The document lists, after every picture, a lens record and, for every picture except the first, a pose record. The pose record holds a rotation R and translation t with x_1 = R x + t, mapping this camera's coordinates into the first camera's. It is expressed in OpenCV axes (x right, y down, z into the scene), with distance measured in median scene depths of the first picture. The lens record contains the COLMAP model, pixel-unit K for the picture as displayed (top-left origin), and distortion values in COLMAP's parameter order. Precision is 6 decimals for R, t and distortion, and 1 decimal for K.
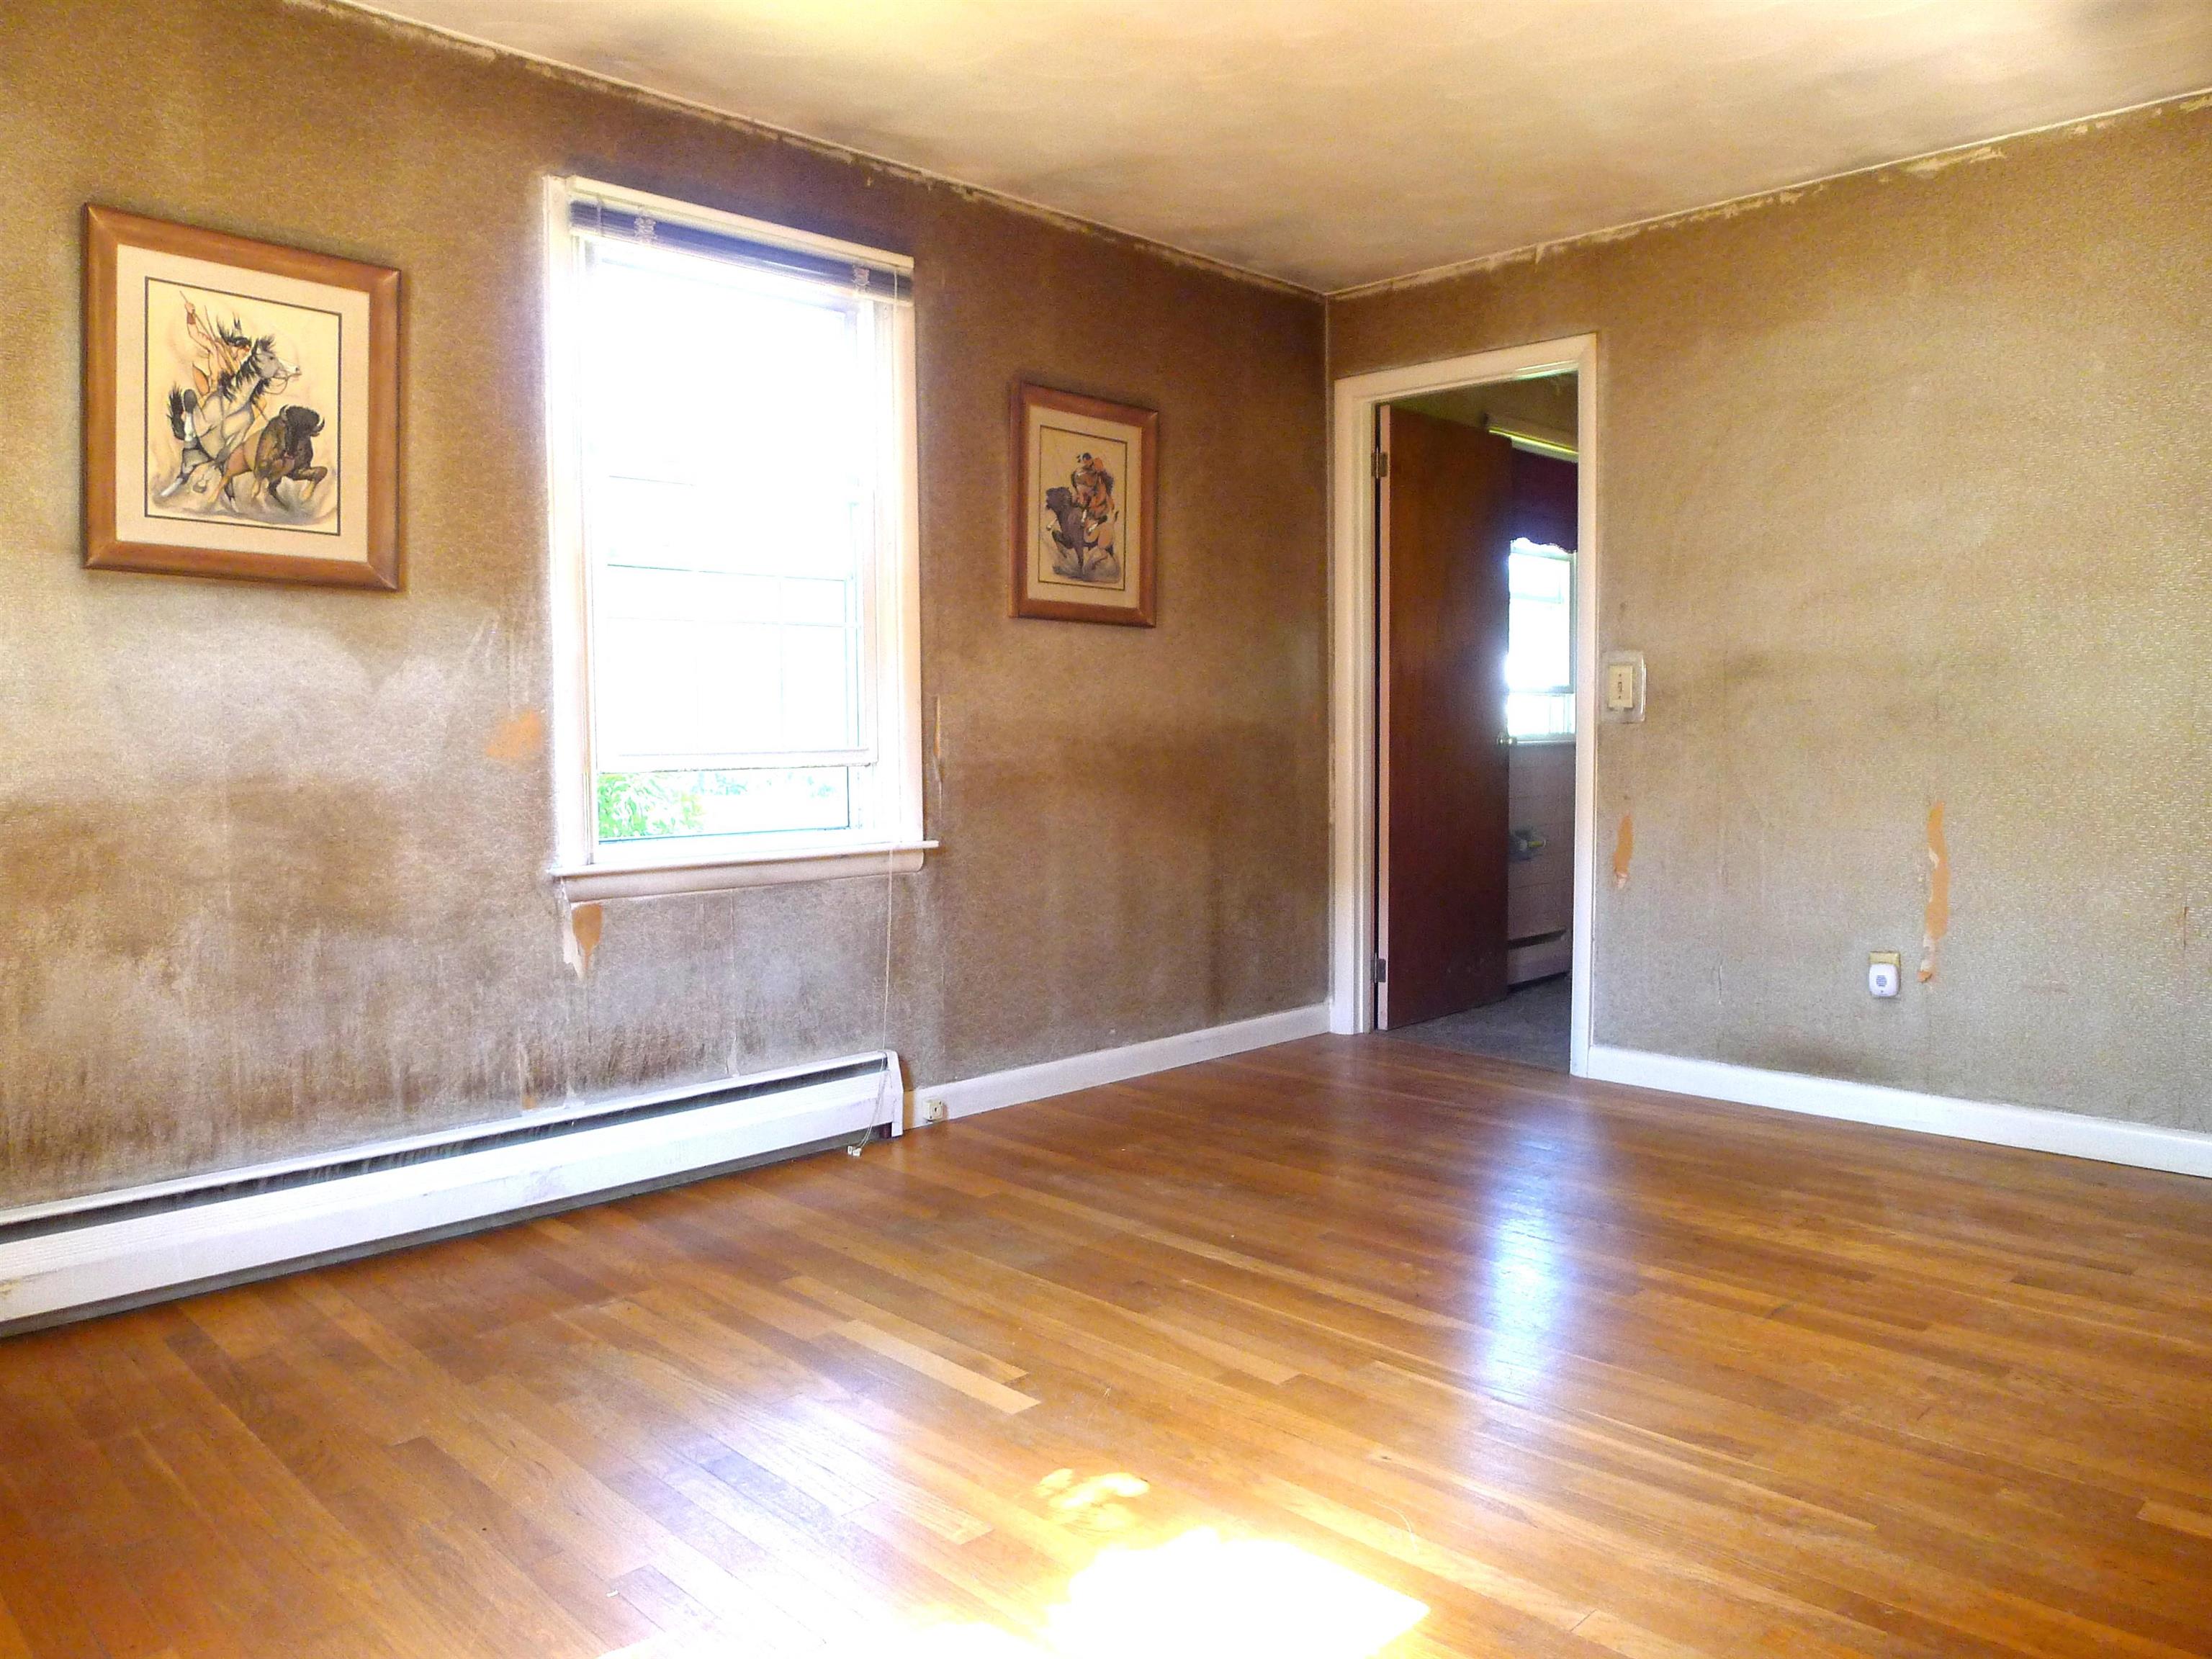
lens RADIAL K [[1511.0, 0, 1106.0], [0, 1511.0, 829.5], [0, 0, 1]] dist [-0.076184, 0.037906]
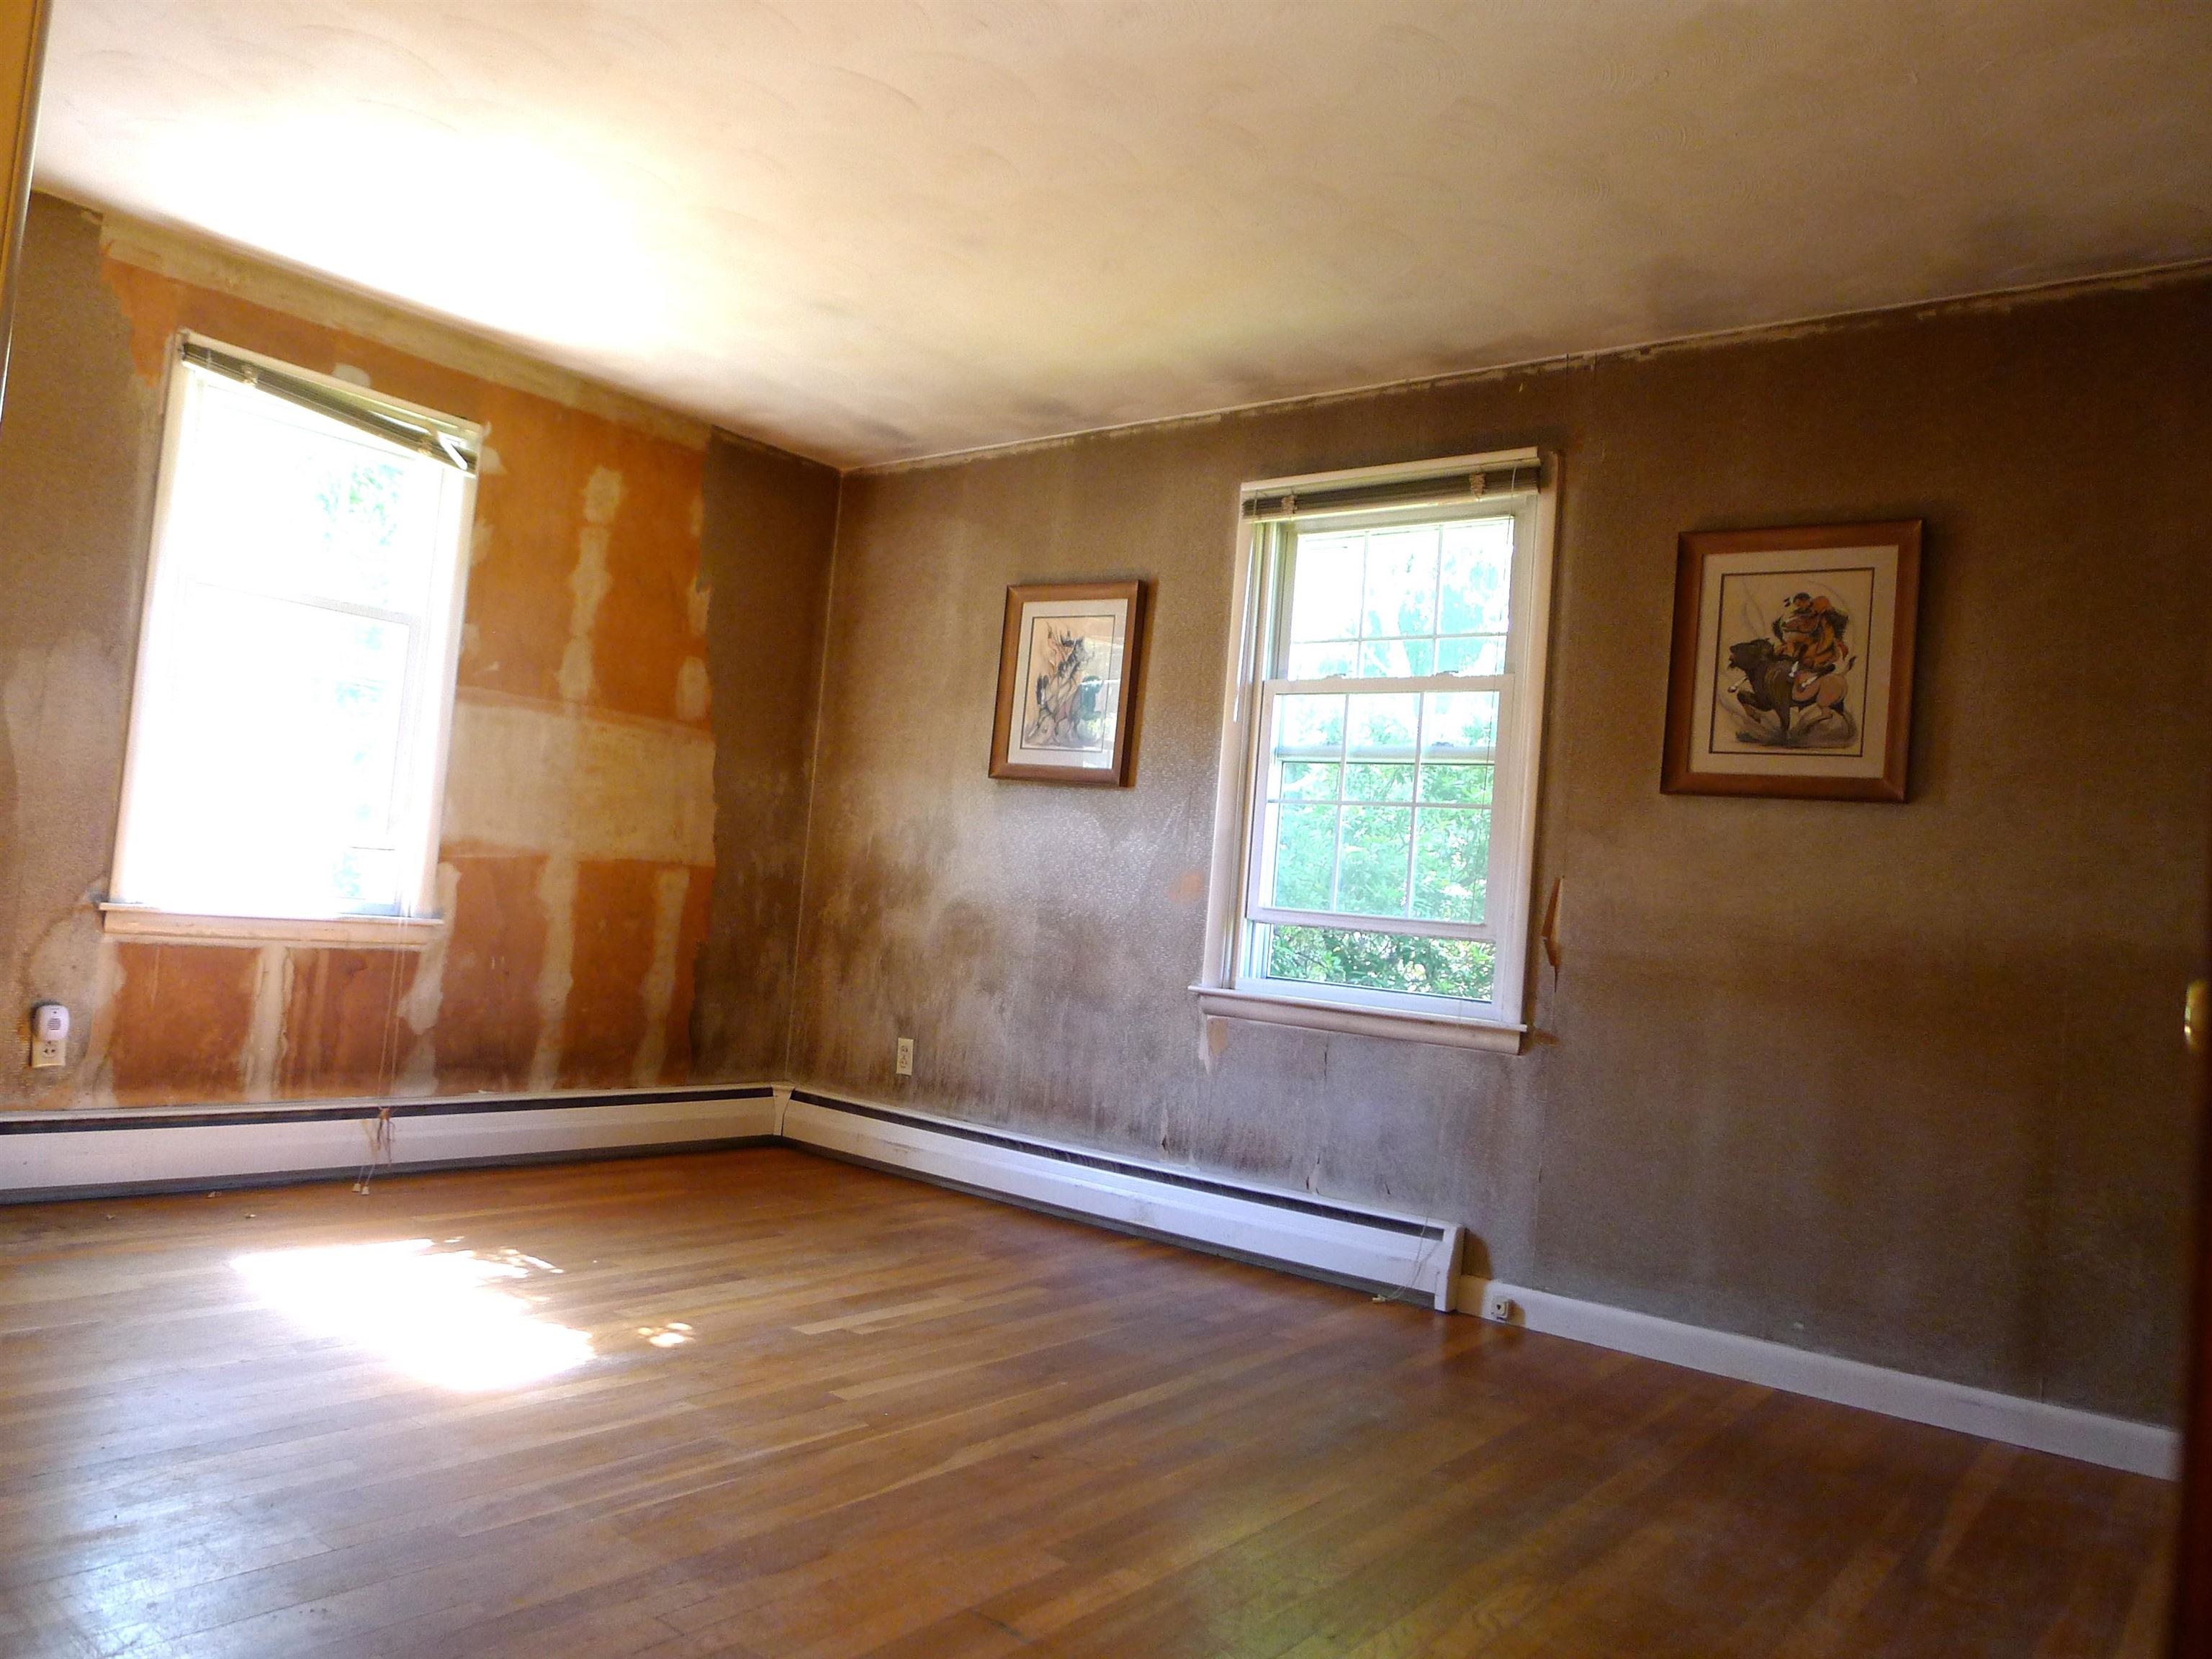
lens RADIAL K [[1511.0, 0, 1106.0], [0, 1511.0, 829.5], [0, 0, 1]] dist [-0.076184, 0.037906]
pose [[0.145084, -0.024120, -0.989125, 0.931946], [-0.147852, 0.987950, -0.045778, -0.037619], [0.978310, 0.152886, 0.139769, 0.681207]]
